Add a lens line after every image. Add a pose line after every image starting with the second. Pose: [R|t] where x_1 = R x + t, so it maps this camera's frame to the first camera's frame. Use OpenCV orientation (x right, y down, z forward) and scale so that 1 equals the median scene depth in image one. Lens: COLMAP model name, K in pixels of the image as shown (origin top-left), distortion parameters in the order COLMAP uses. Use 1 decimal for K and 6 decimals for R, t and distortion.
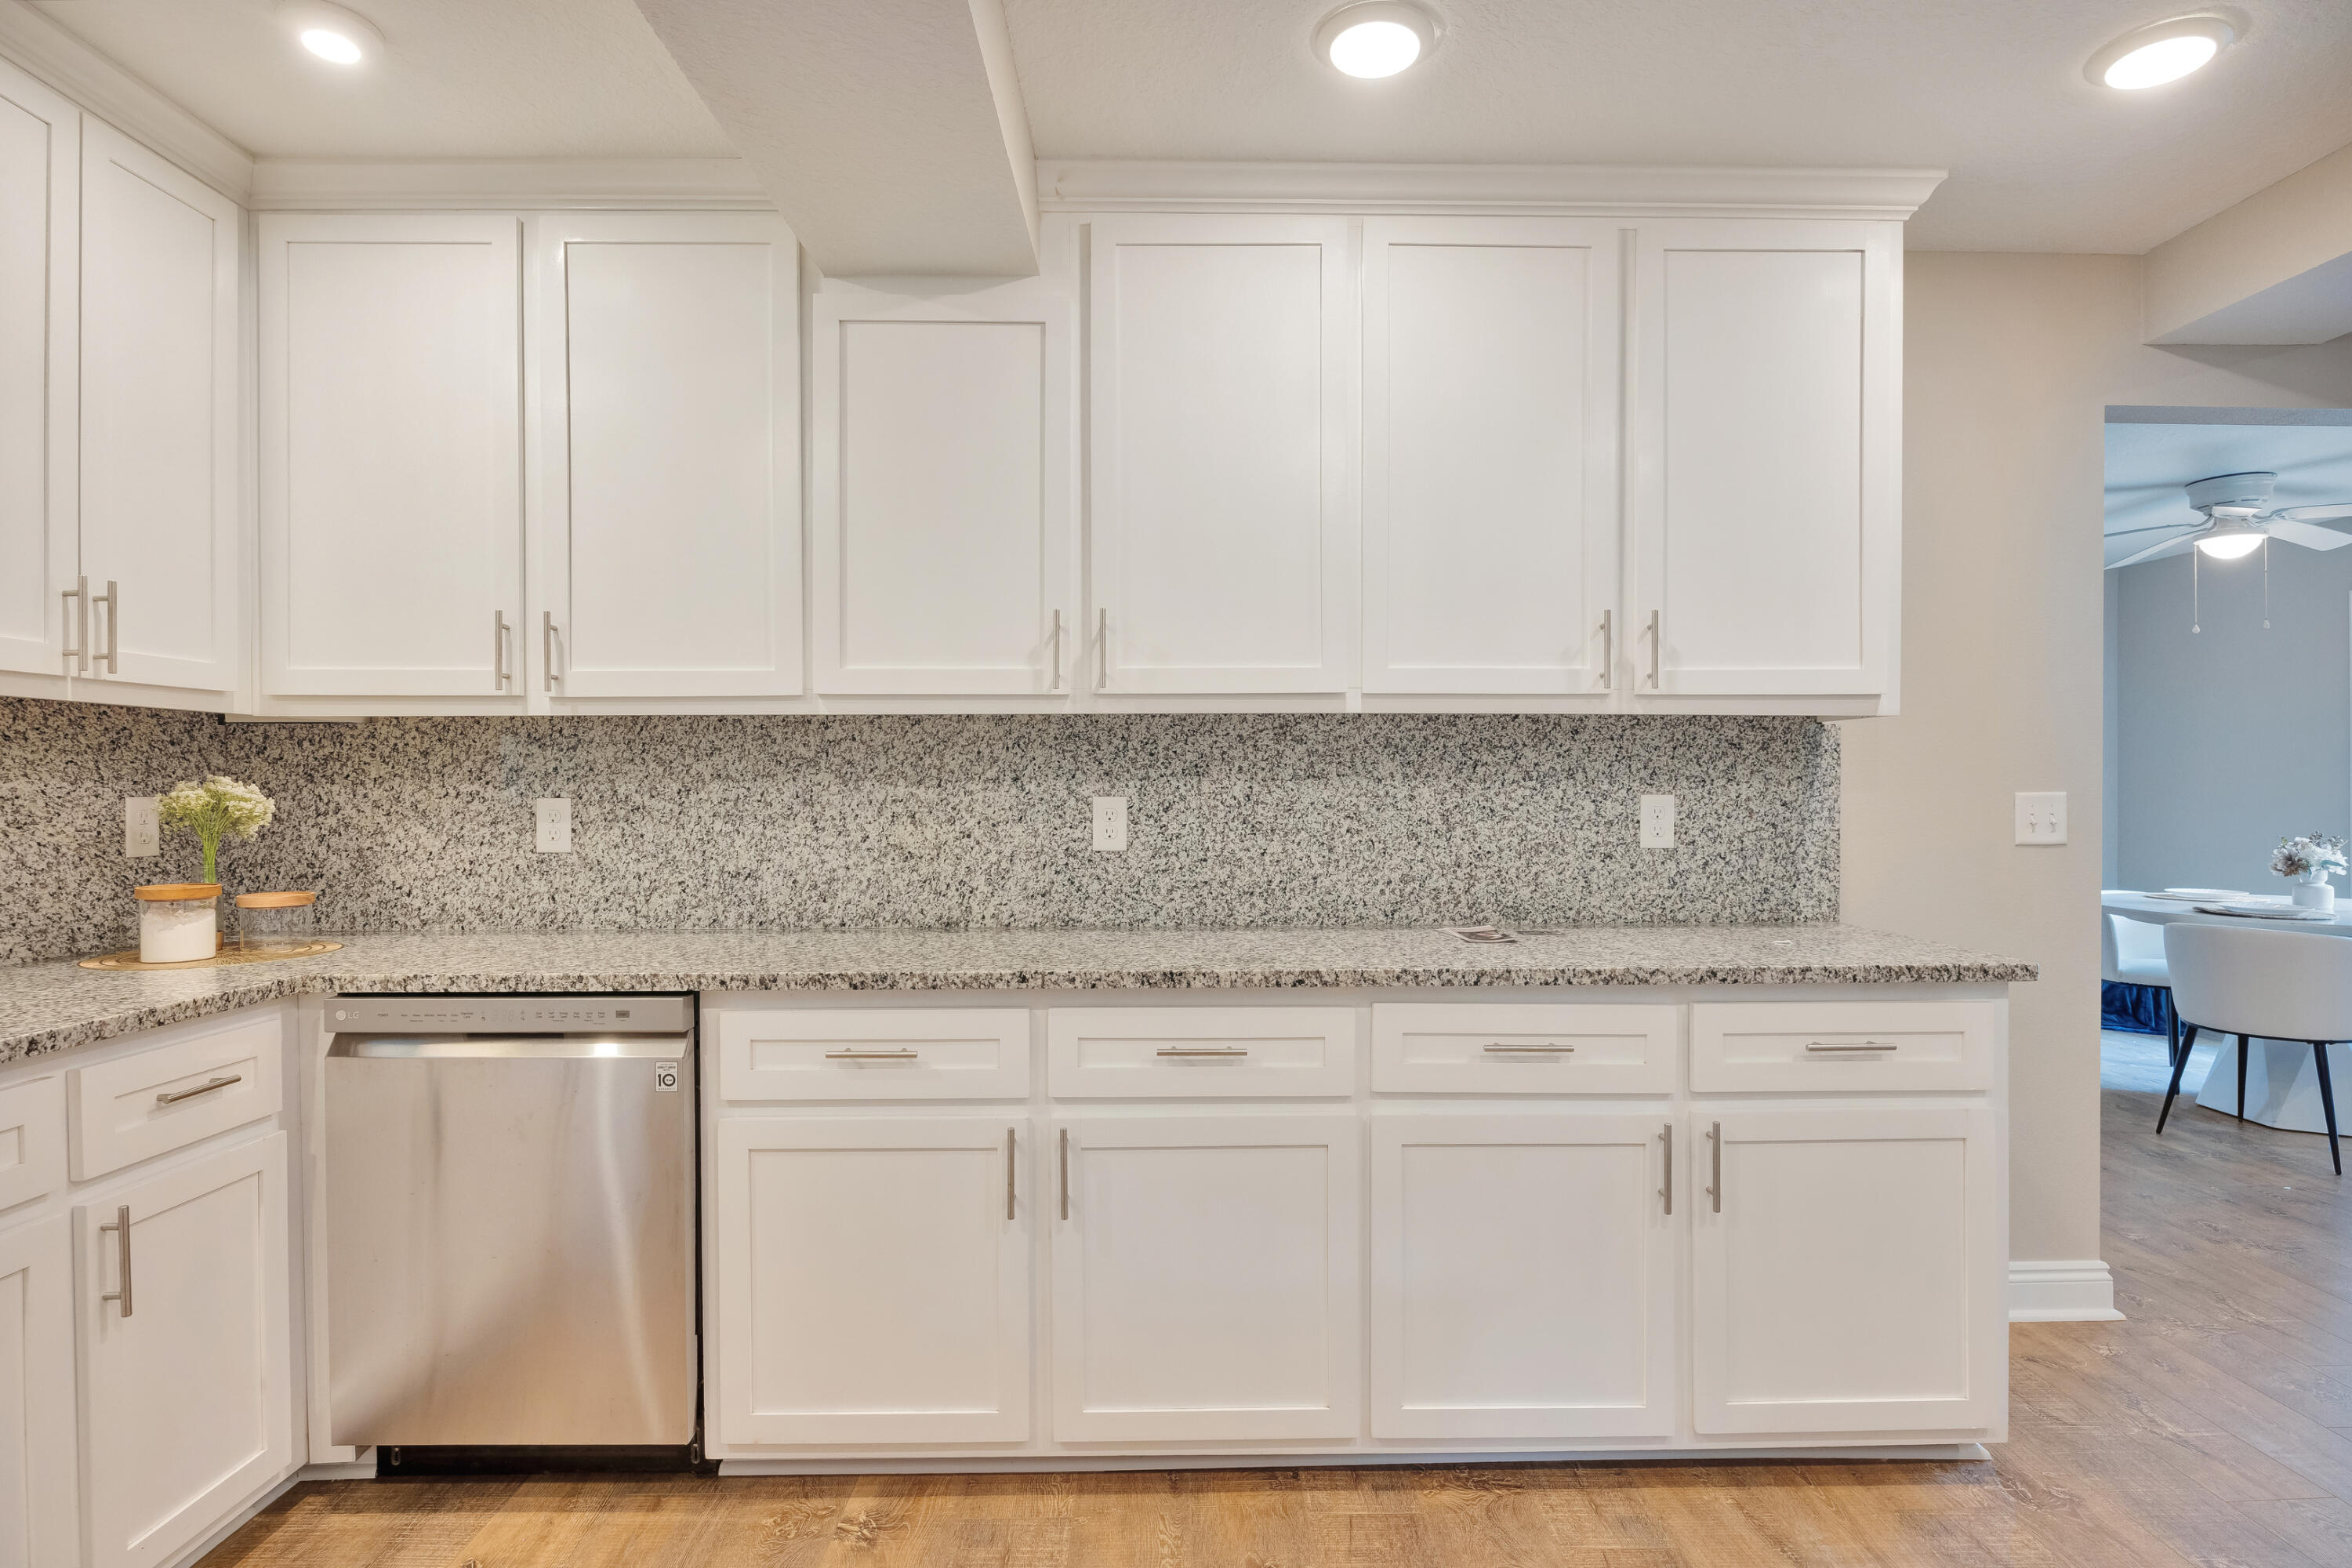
lens RADIAL K [[1215.2, 0, 1193.6], [0, 1215.2, 789.0], [0, 0, 1]] dist [-0.004668, -0.000994]
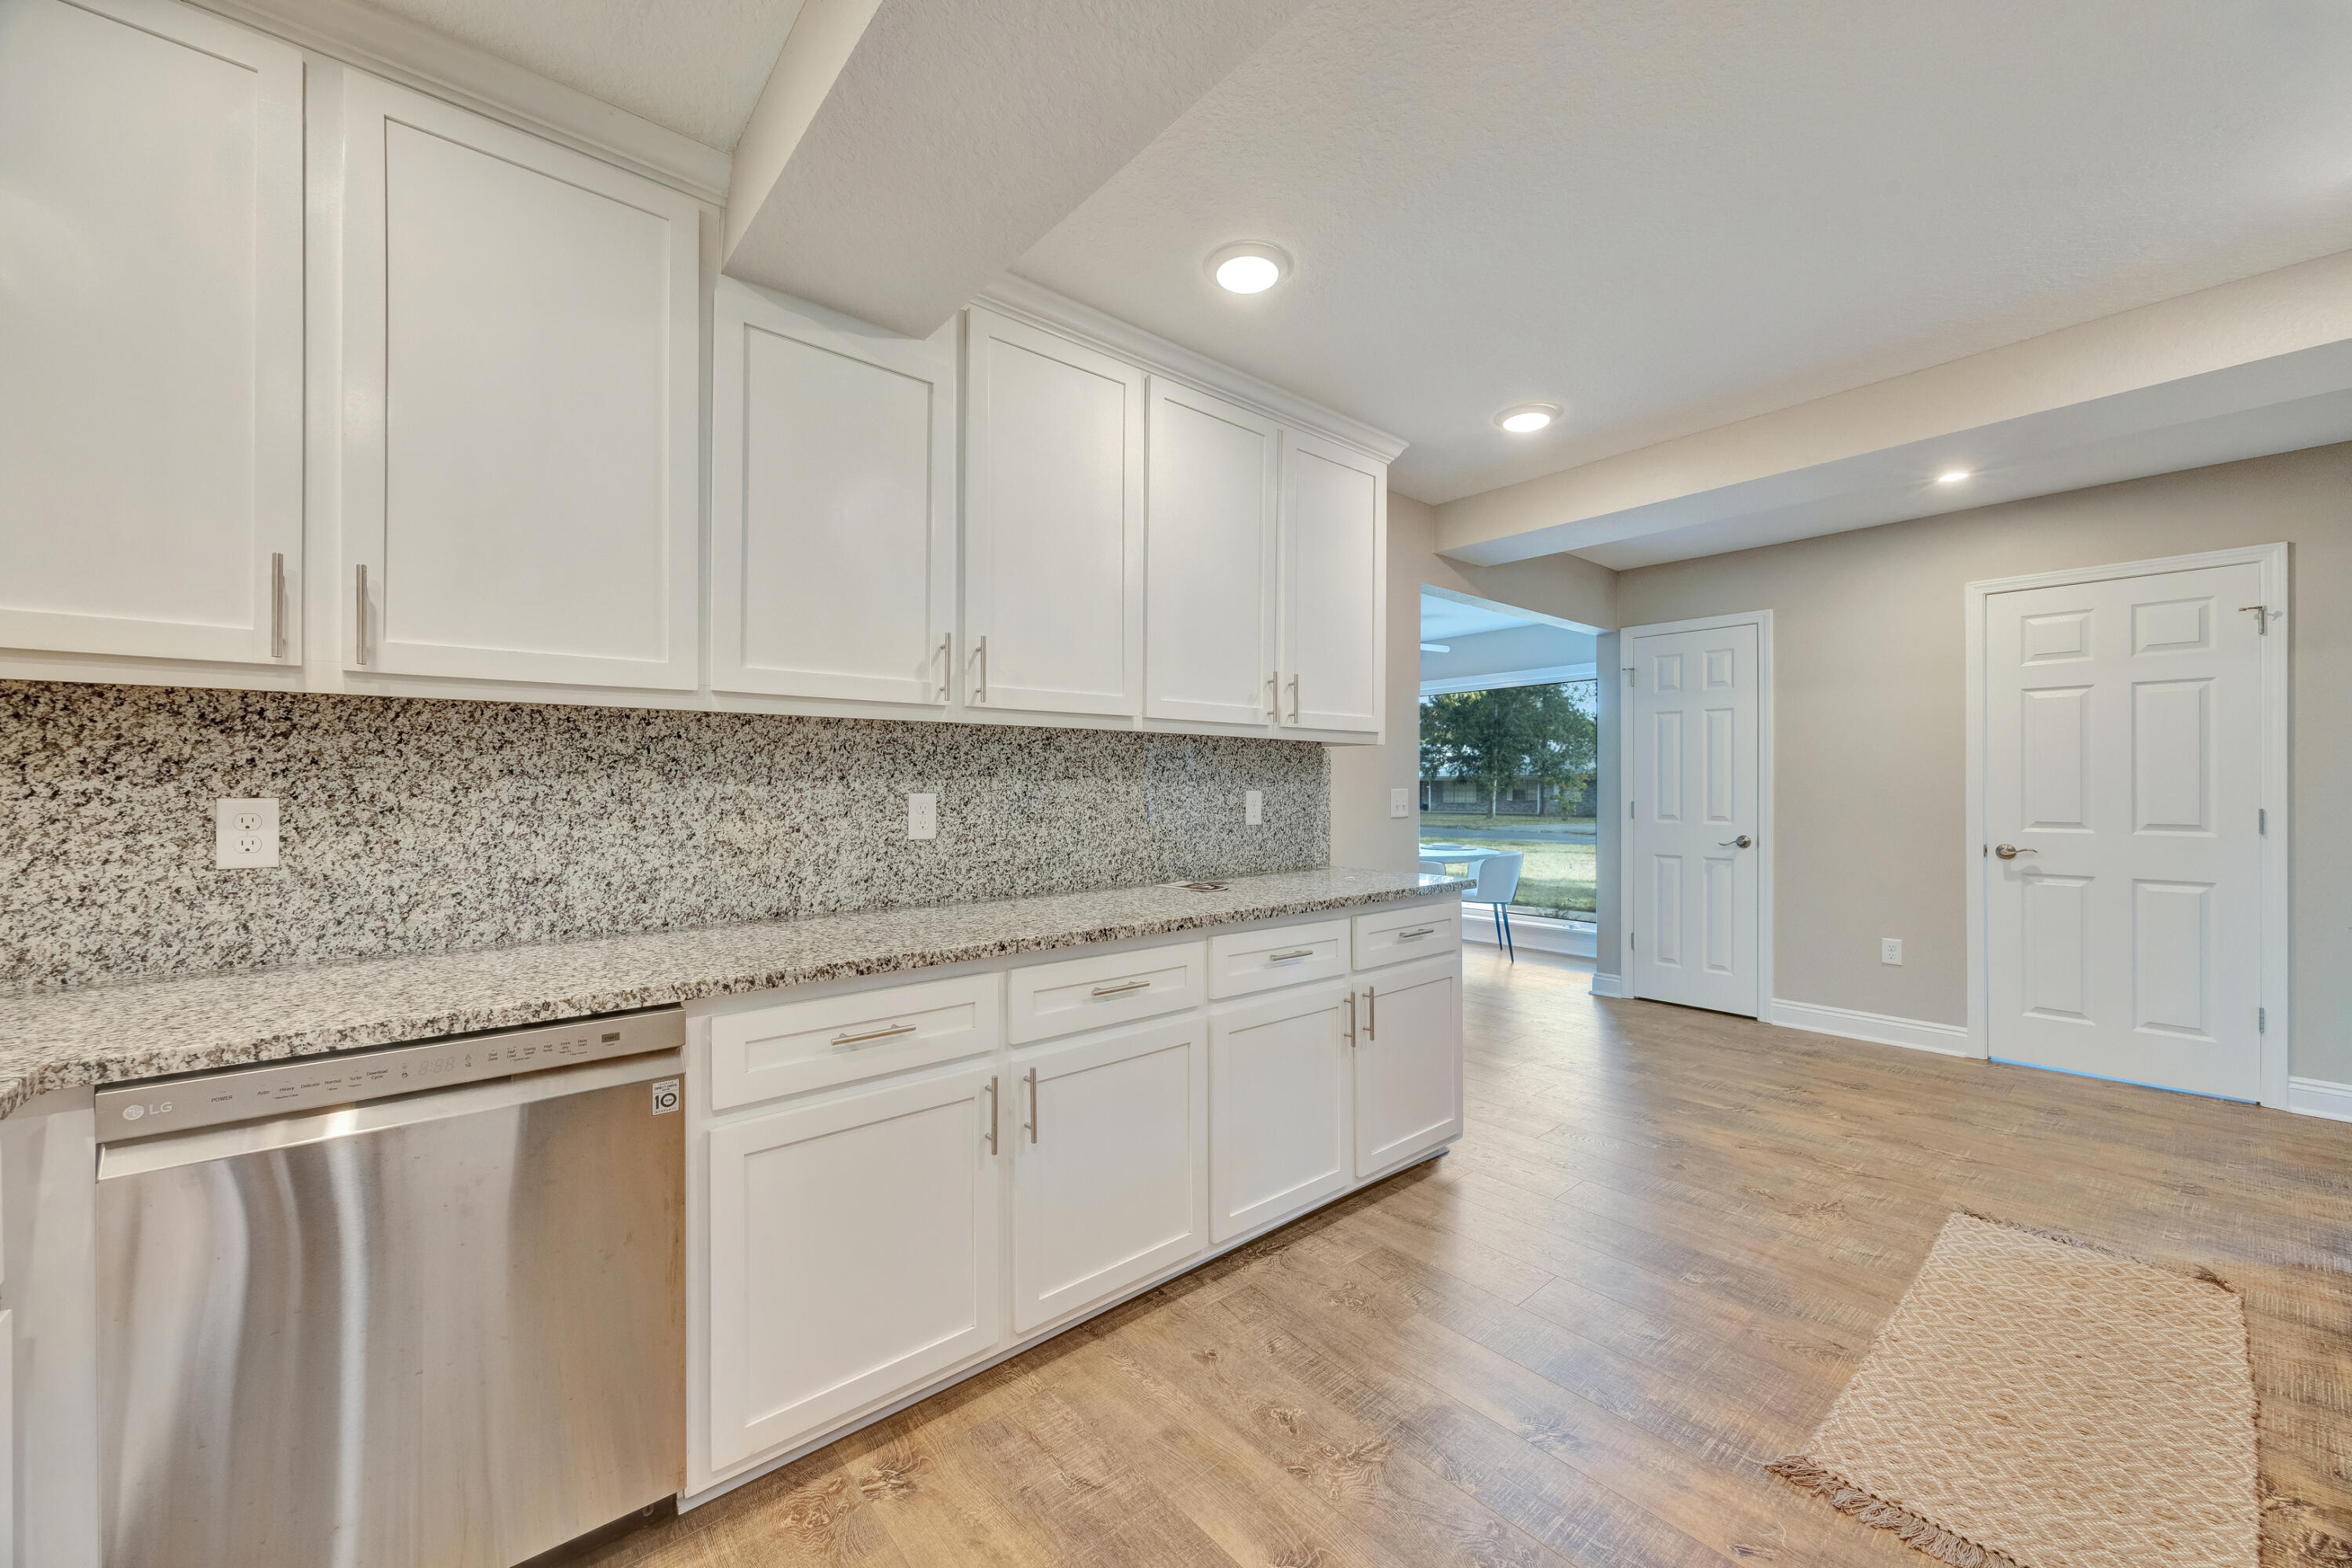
lens RADIAL K [[897.0, 0, 1187.3], [0, 897.0, 789.3], [0, 0, 1]] dist [-0.000179, 0.001316]
pose [[0.767166, -0.001291, 0.641447, -0.477145], [0.002248, 0.999997, -0.000676, 0.003945], [-0.641445, 0.001960, 0.767167, 0.187580]]
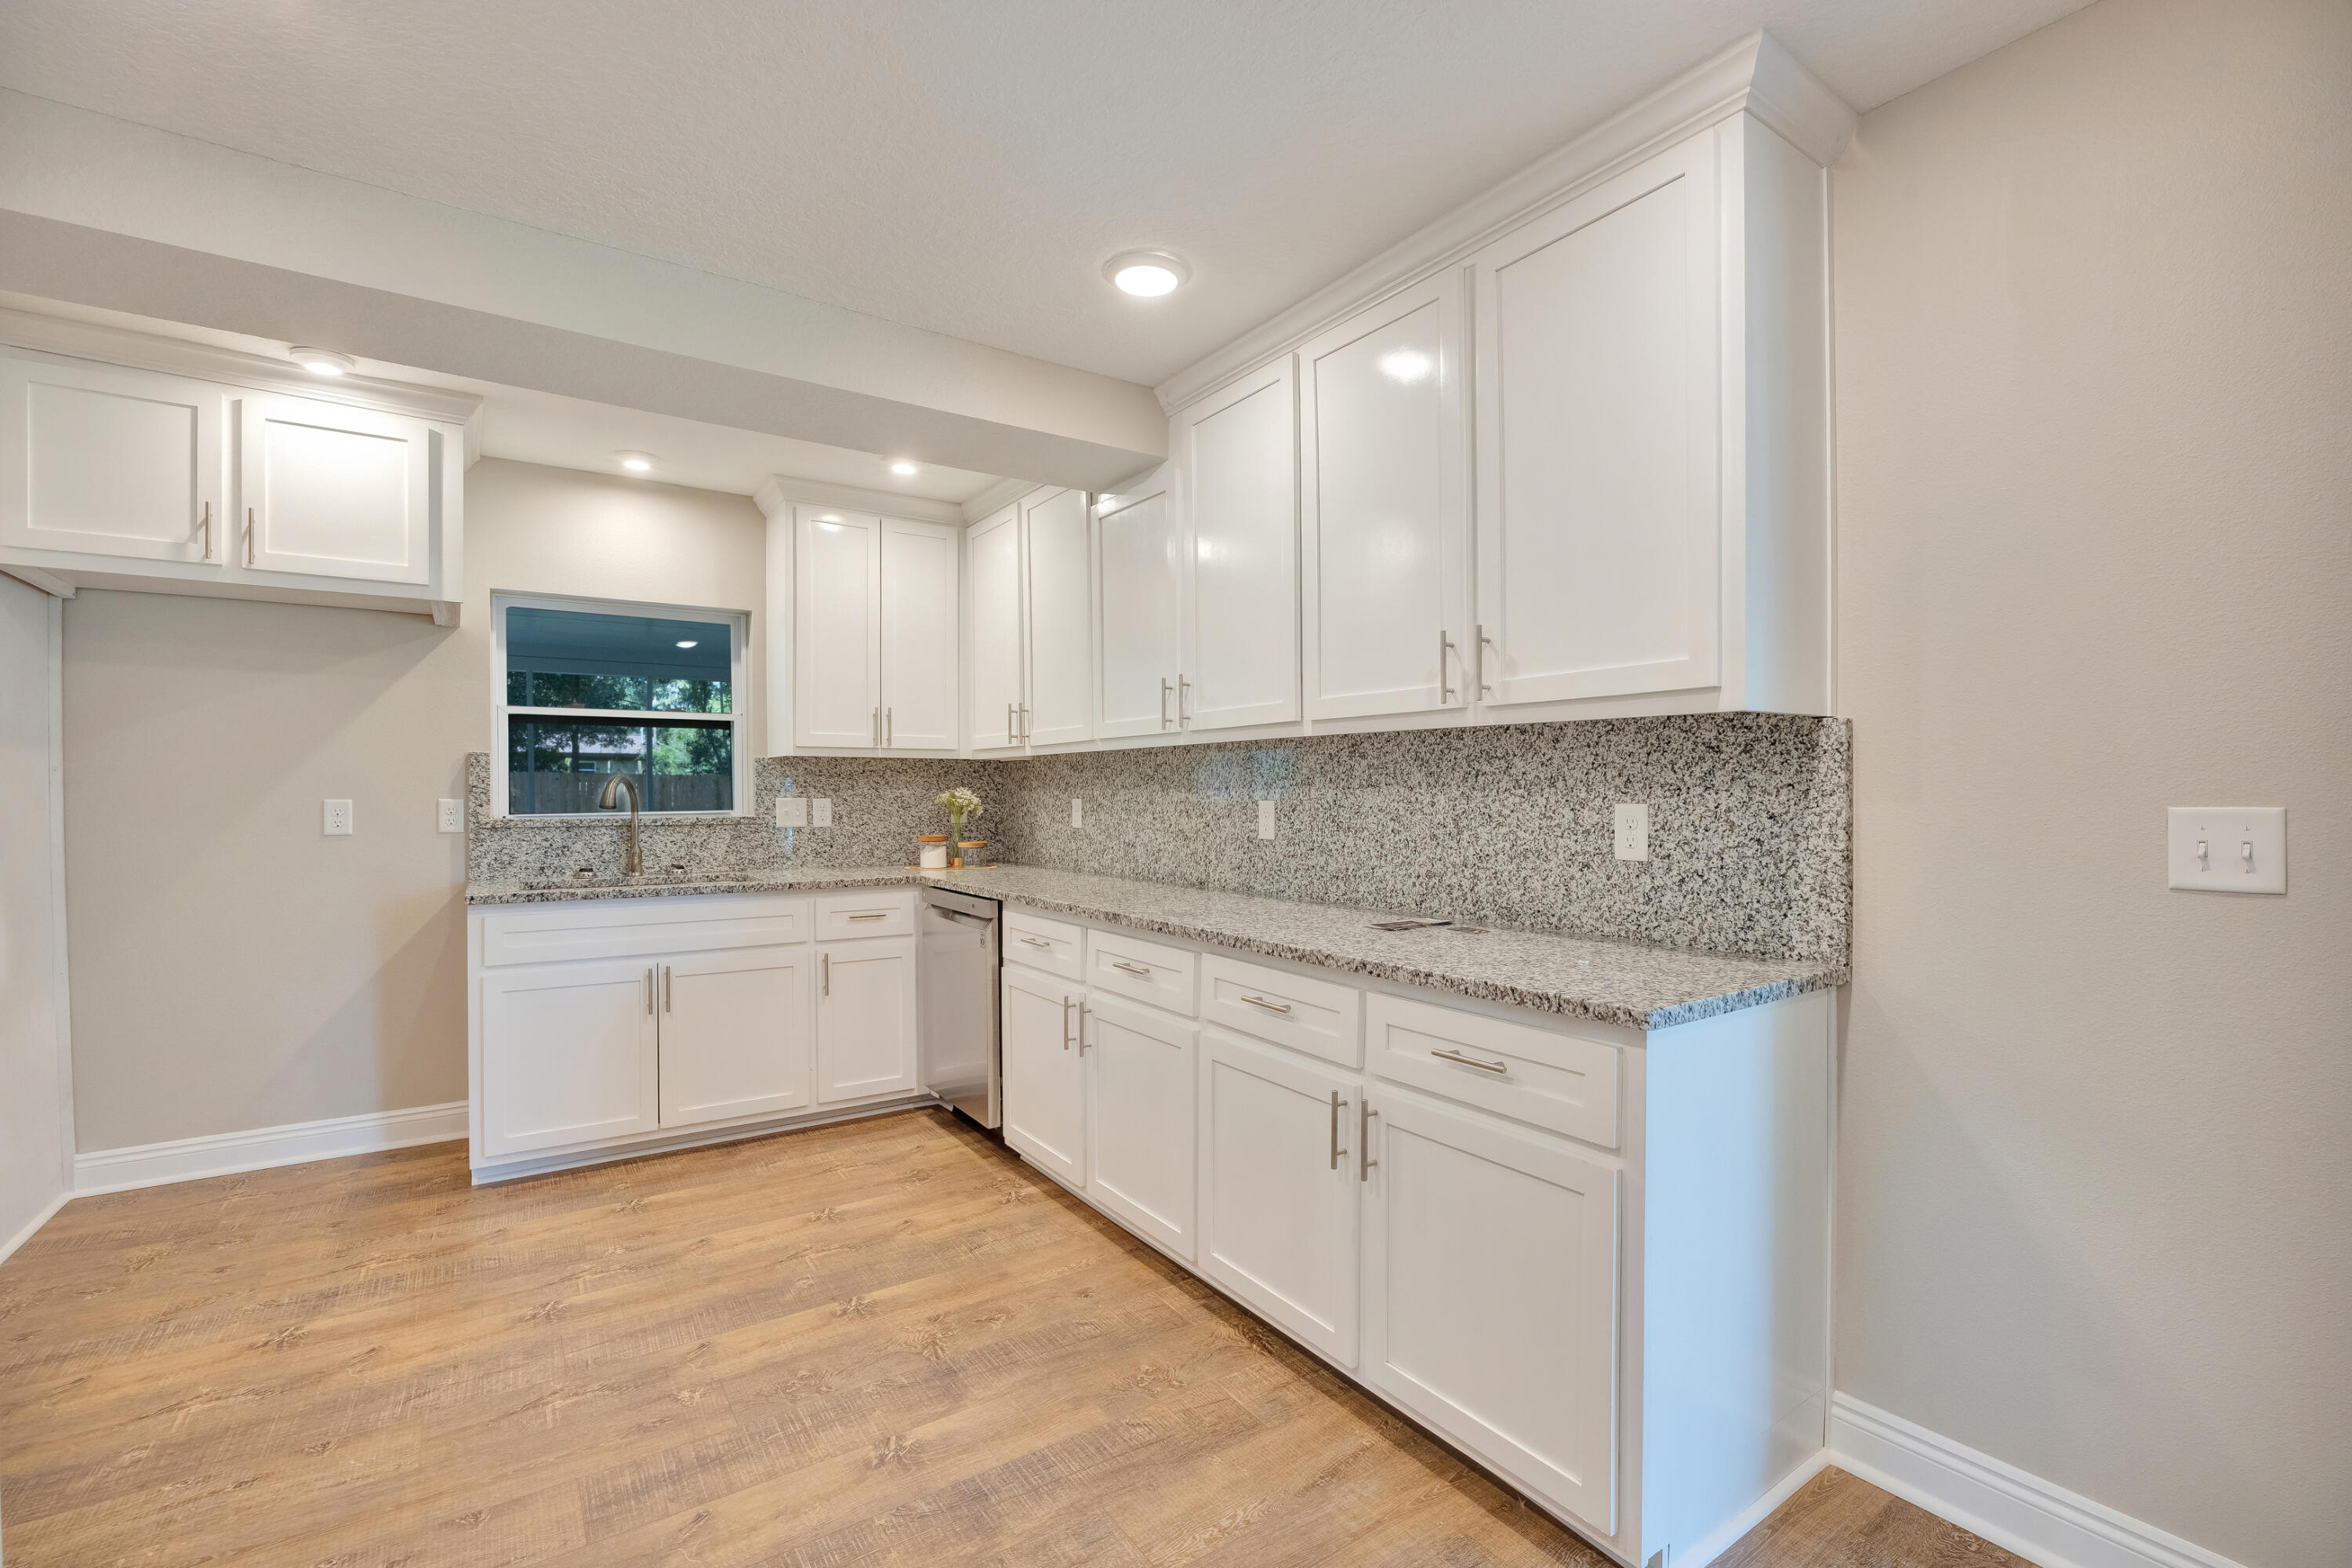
lens RADIAL K [[1036.9, 0, 1177.4], [0, 1036.9, 801.0], [0, 0, 1]] dist [-0.008520, -0.000443]
pose [[0.541451, 0.009675, -0.840677, 0.973764], [-0.002421, 0.999948, 0.009949, -0.005218], [0.840729, -0.003352, 0.541446, 0.298764]]
